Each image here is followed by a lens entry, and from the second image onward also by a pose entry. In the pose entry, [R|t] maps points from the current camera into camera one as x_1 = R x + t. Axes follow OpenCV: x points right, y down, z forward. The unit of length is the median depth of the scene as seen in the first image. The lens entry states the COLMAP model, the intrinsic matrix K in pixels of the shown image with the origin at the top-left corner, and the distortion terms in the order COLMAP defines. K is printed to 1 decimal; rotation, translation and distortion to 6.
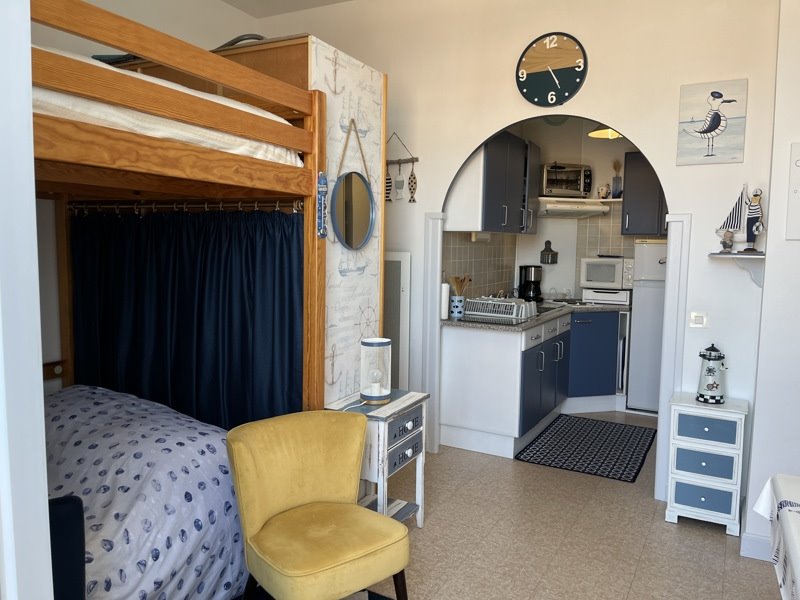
lens RADIAL K [[606.8, 0, 400.0], [0, 606.8, 300.0], [0, 0, 1]] dist [0.006422, -0.006411]
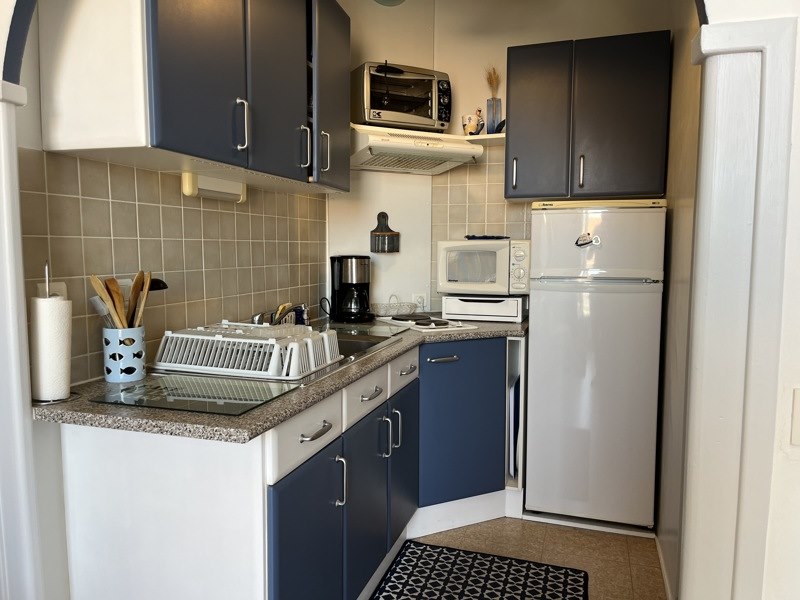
lens RADIAL K [[606.8, 0, 400.0], [0, 606.8, 300.0], [0, 0, 1]] dist [0.006422, -0.006411]
pose [[0.979639, -0.029064, 0.198653, 0.157268], [0.029860, 0.999554, -0.001011, -0.015563], [-0.198535, 0.006922, 0.980069, 0.476315]]
